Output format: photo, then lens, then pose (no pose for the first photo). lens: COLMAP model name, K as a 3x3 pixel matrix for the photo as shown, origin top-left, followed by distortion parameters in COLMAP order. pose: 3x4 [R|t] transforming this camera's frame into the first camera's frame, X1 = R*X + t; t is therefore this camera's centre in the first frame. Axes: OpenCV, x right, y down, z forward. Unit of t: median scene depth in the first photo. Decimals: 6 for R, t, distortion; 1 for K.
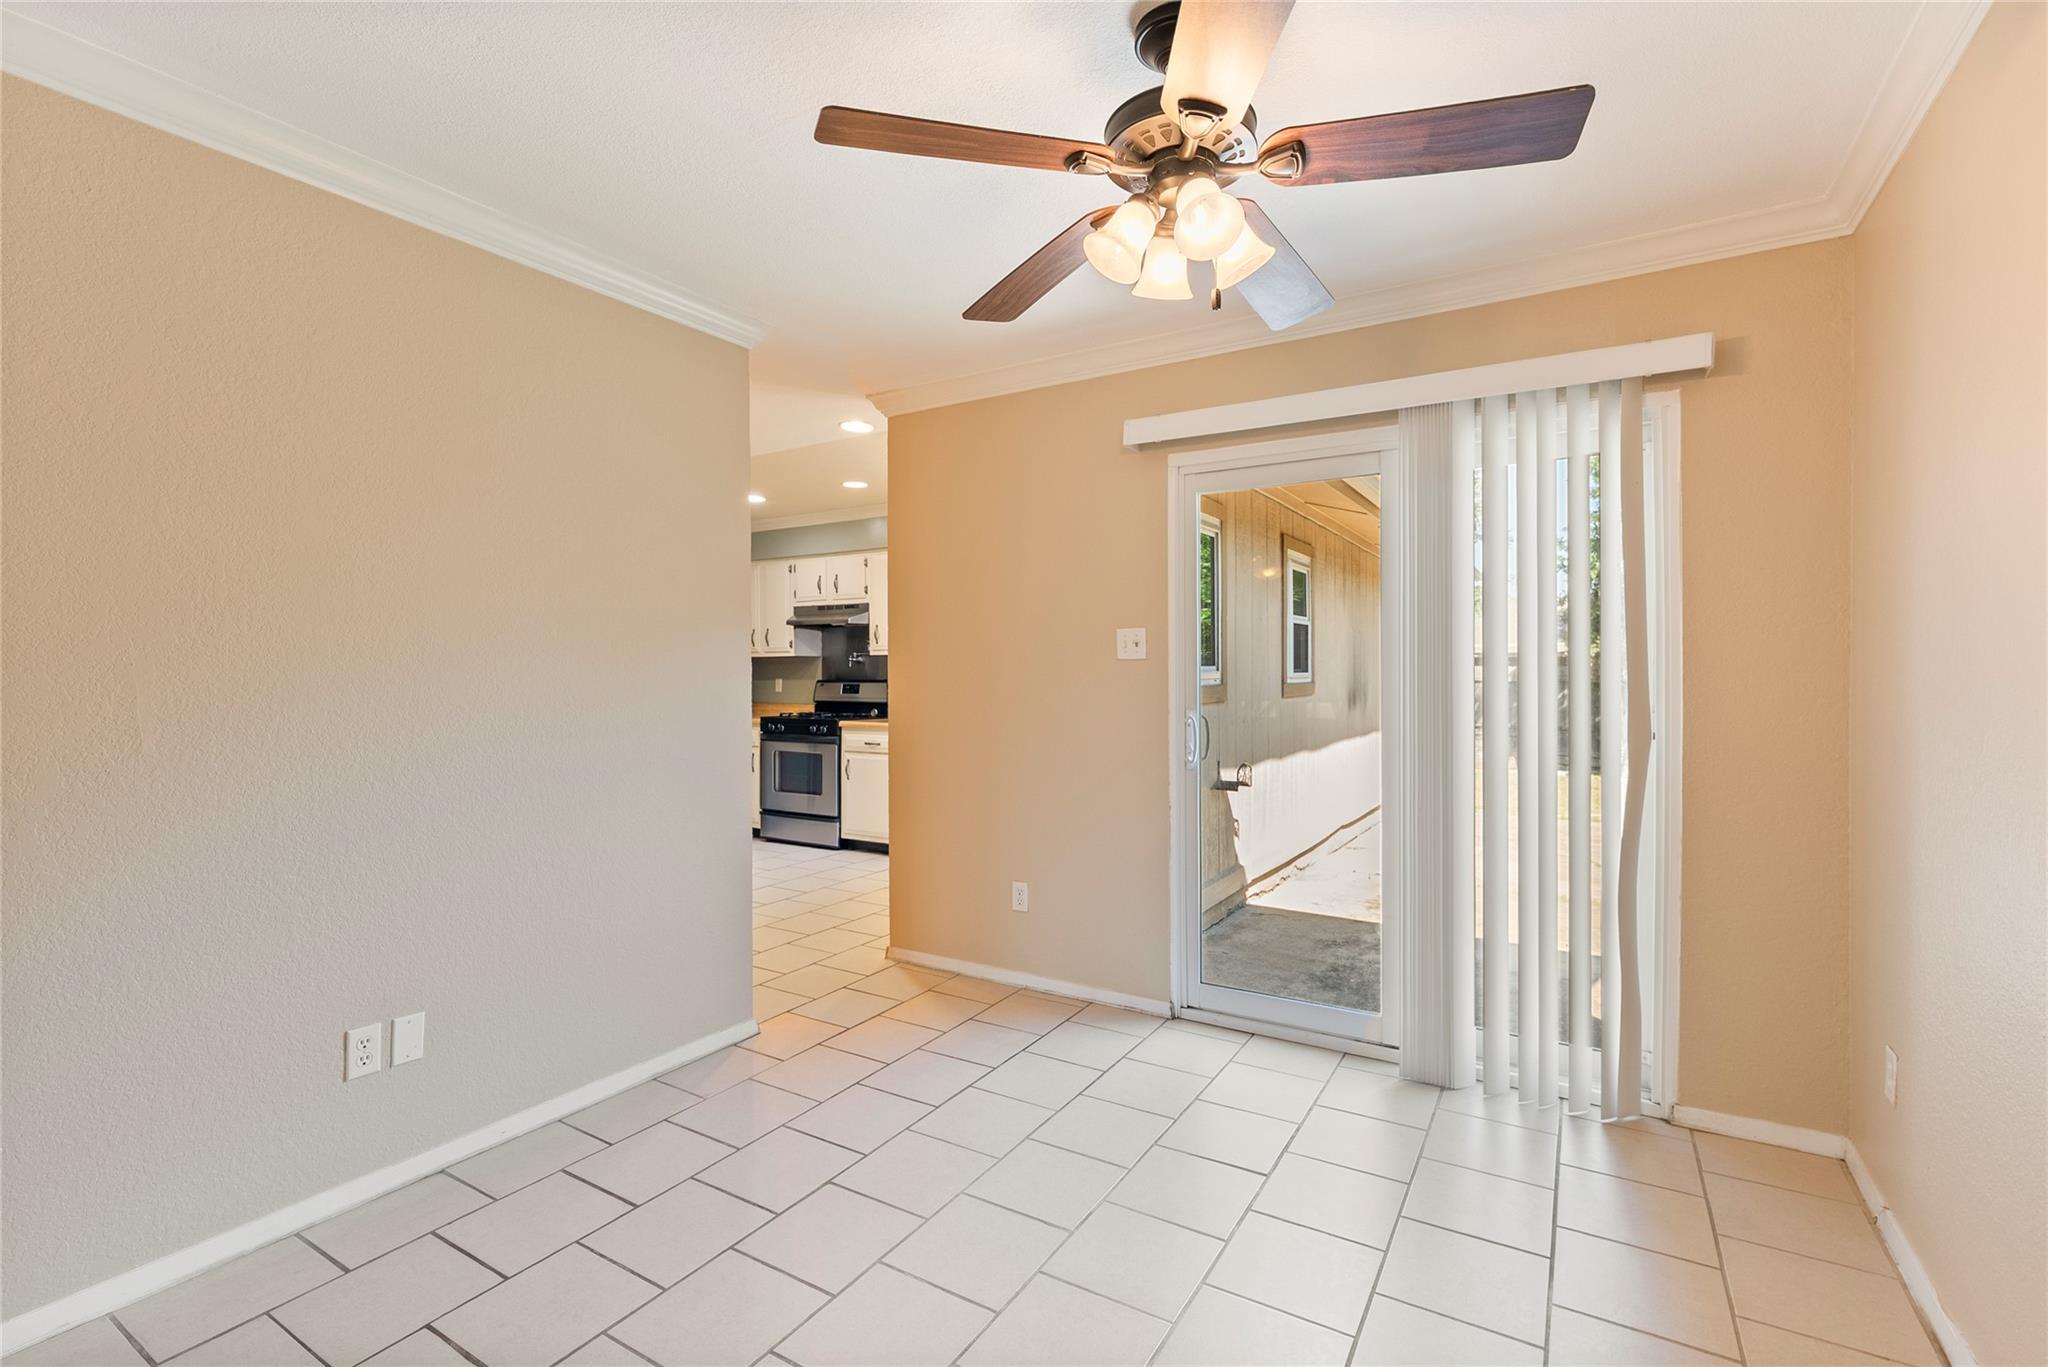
lens RADIAL K [[923.6, 0, 1034.1], [0, 923.6, 681.9], [0, 0, 1]] dist [0.000567, -0.001246]
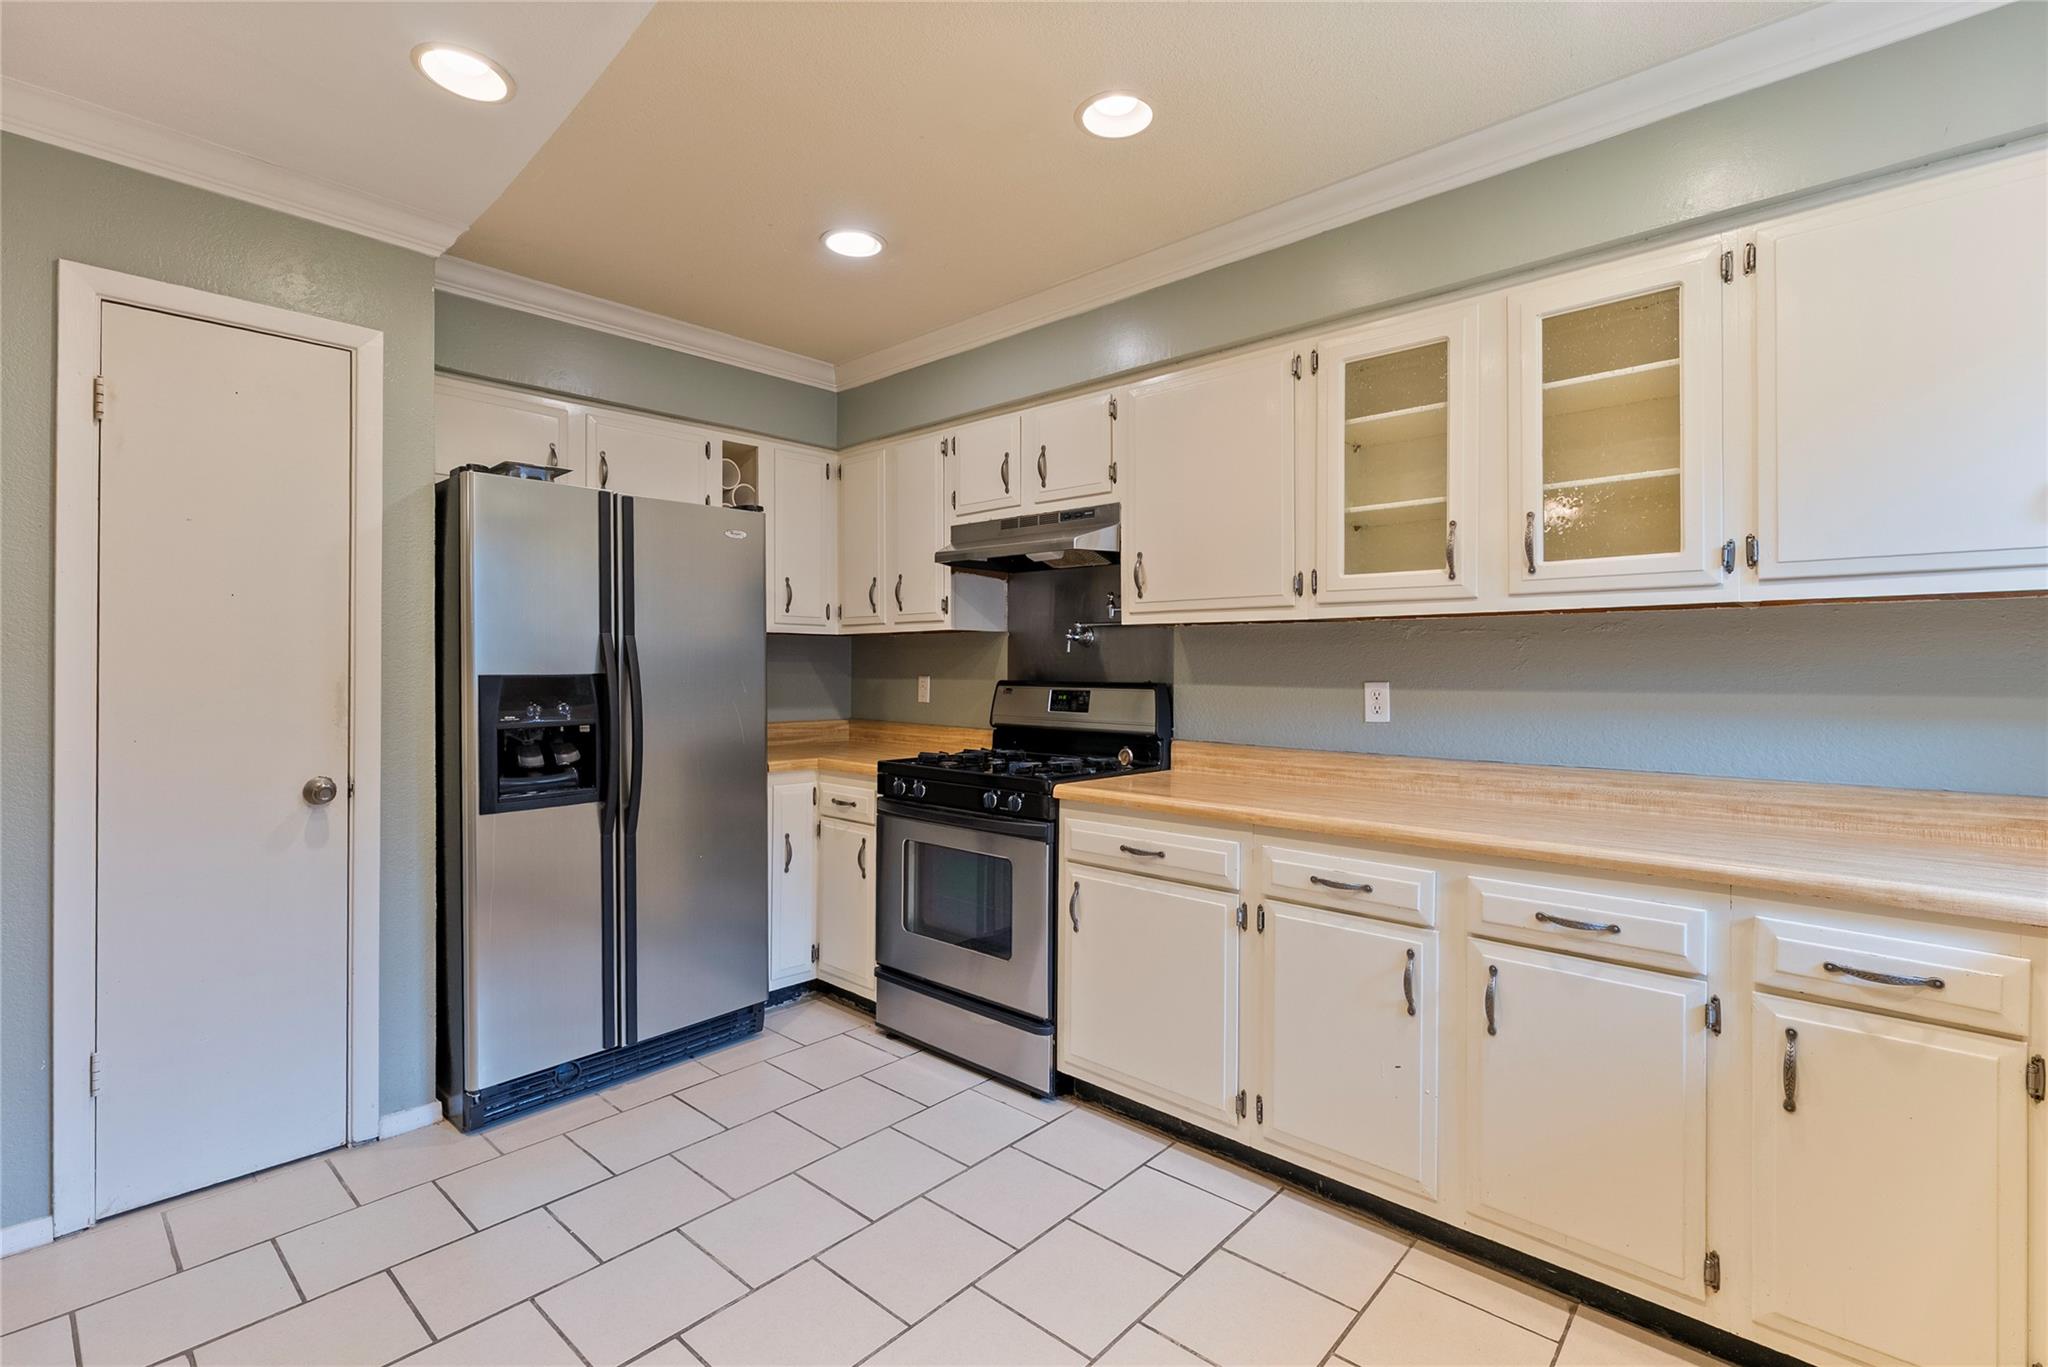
lens RADIAL K [[923.6, 0, 1027.9], [0, 923.6, 664.8], [0, 0, 1]] dist [0.000567, -0.001246]
pose [[0.982937, 0.003423, -0.183911, -0.138843], [-0.004882, 0.999960, -0.007484, -0.007103], [0.183878, 0.008254, 0.982914, 0.561218]]
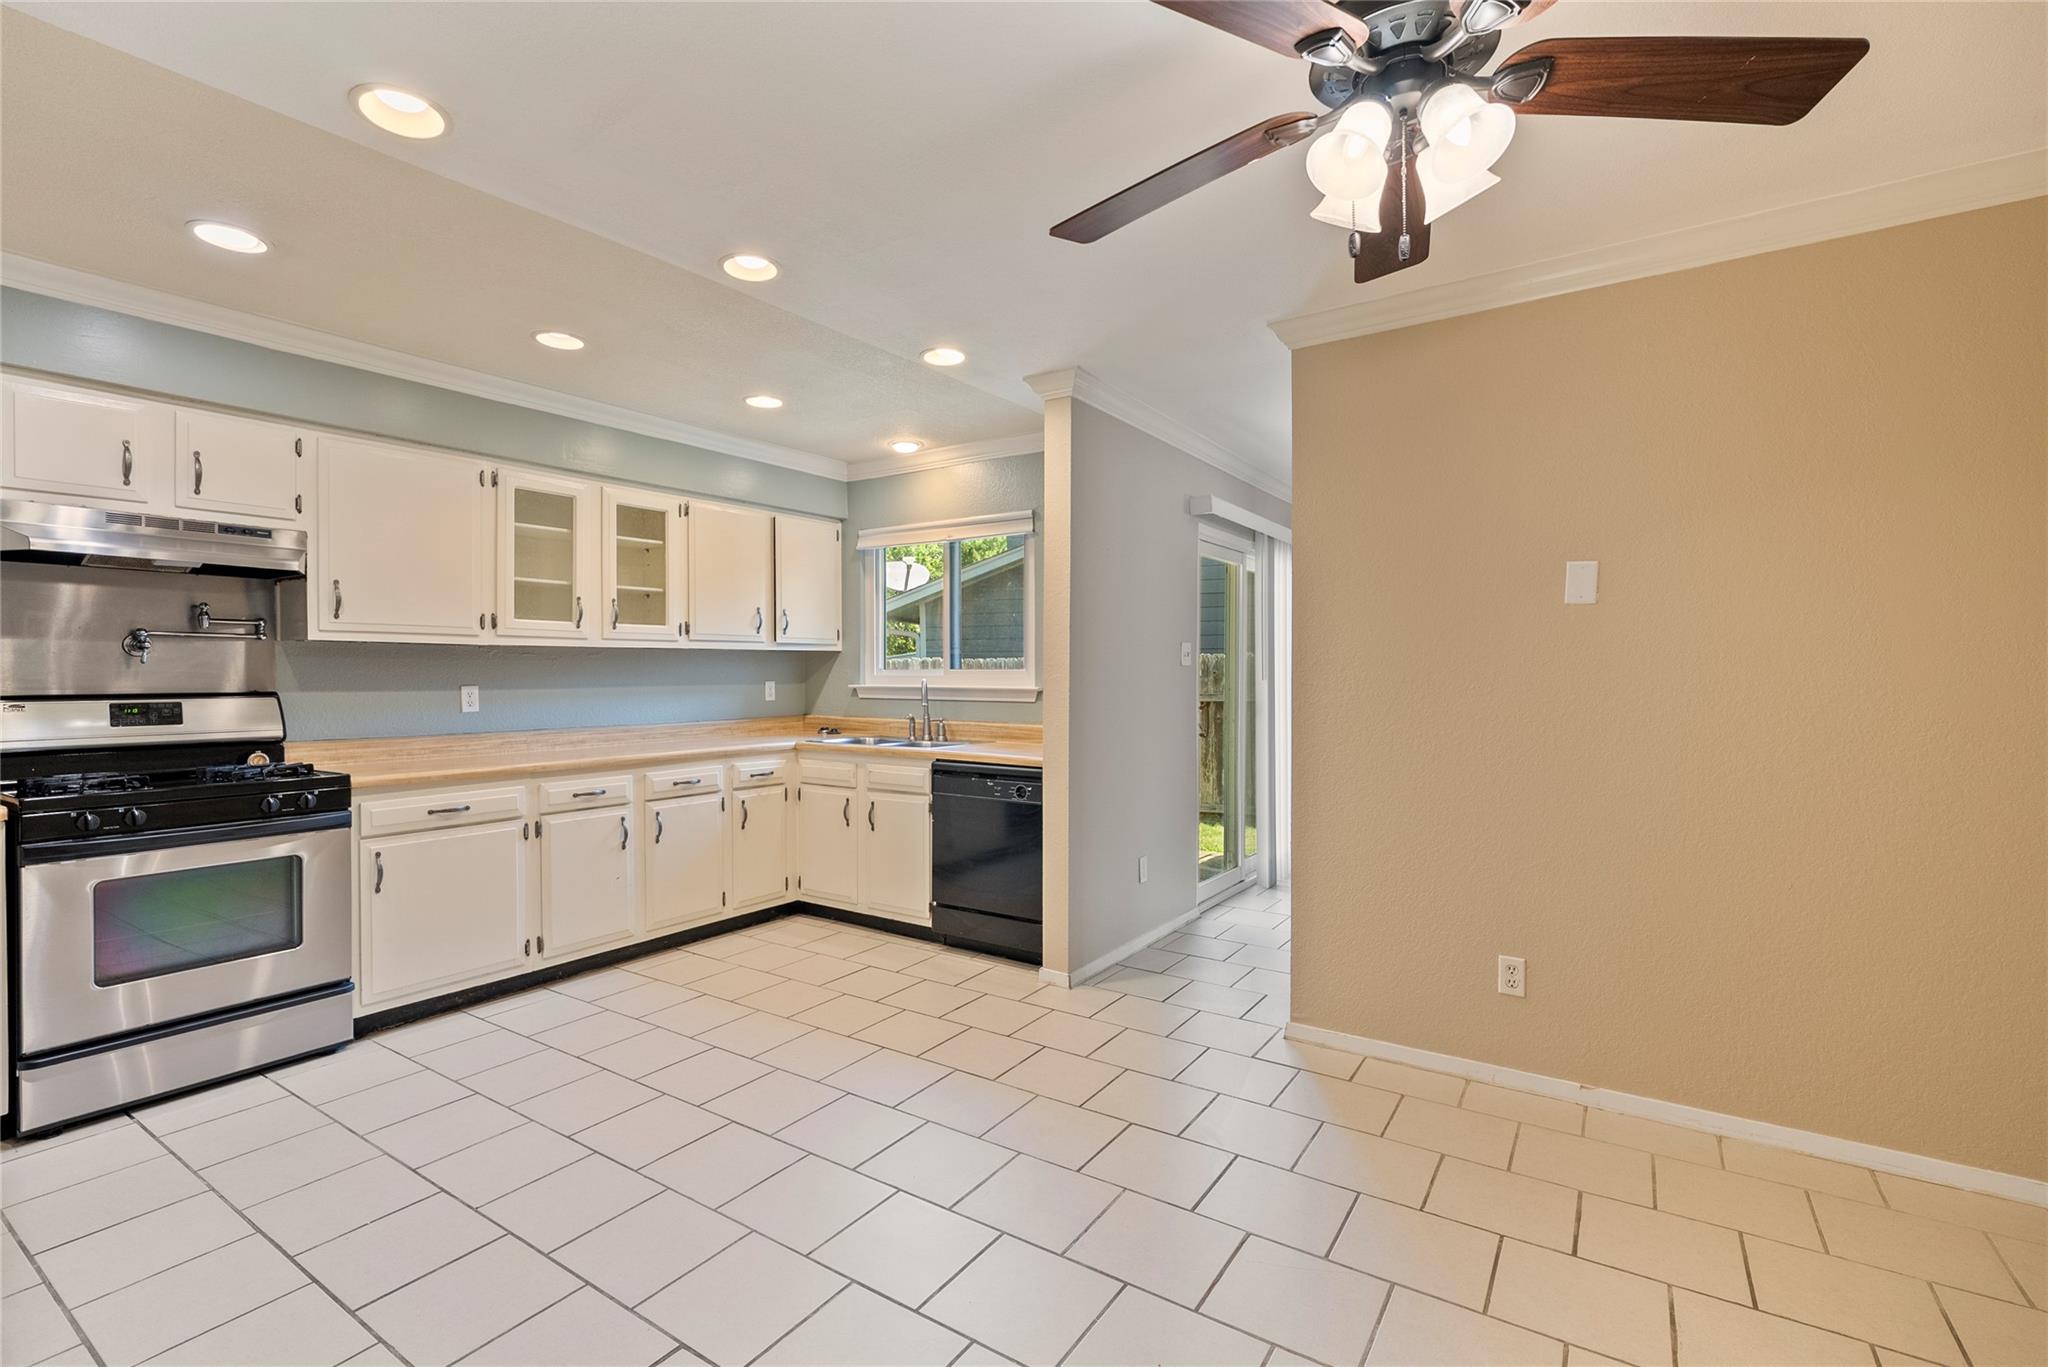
lens RADIAL K [[923.6, 0, 1023.2], [0, 923.6, 677.7], [0, 0, 1]] dist [0.000567, -0.001246]
pose [[0.040946, -0.004249, 0.999152, -0.636929], [0.007110, 0.999967, 0.003962, -0.008300], [-0.999136, 0.006941, 0.040975, 0.593473]]
